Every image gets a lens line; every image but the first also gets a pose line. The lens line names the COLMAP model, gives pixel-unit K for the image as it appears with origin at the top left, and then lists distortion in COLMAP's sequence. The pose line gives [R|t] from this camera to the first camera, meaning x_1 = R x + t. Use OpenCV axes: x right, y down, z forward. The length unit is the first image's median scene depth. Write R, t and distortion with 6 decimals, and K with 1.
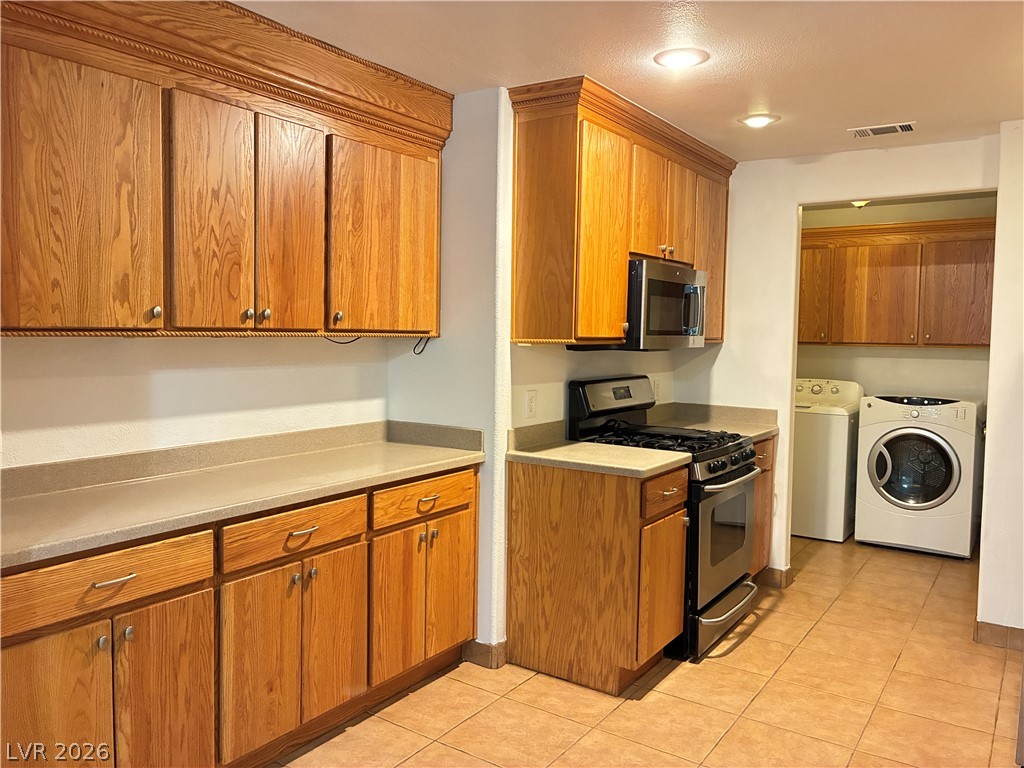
lens RADIAL K [[768.2, 0, 528.8], [0, 768.2, 374.4], [0, 0, 1]] dist [0.028435, -0.044671]
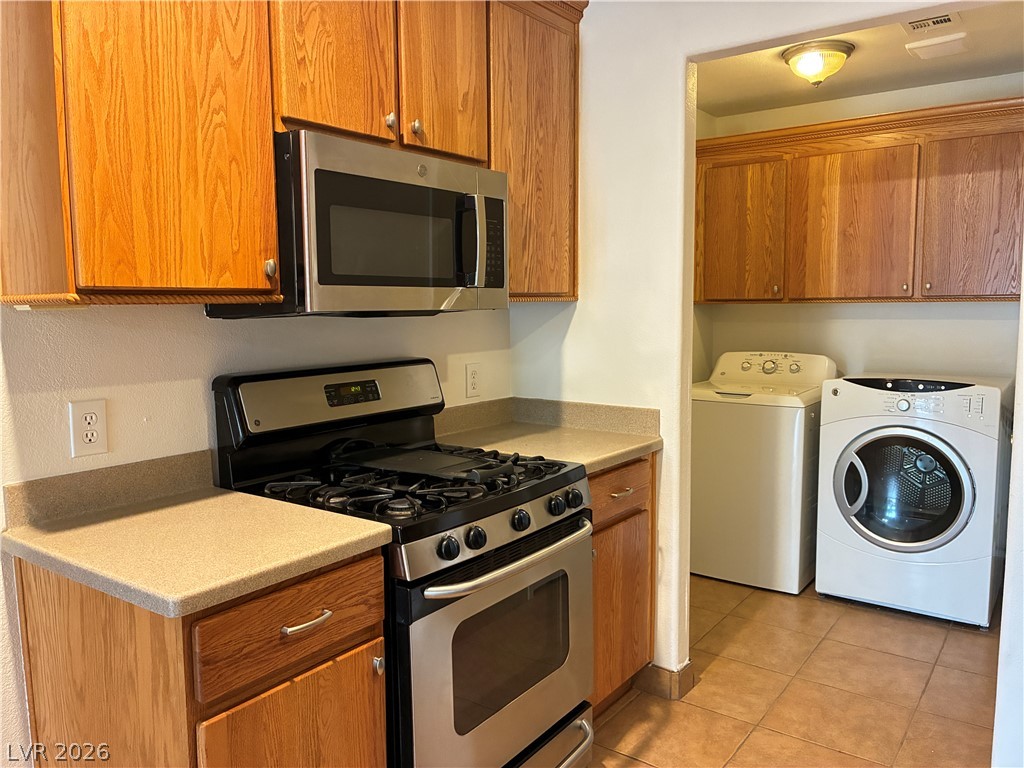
lens RADIAL K [[768.2, 0, 522.4], [0, 768.2, 380.7], [0, 0, 1]] dist [0.028435, -0.044671]
pose [[0.998986, -0.020898, -0.039878, 0.270123], [0.022694, 0.998723, 0.045126, -0.007101], [0.038884, -0.045986, 0.998185, 0.447274]]
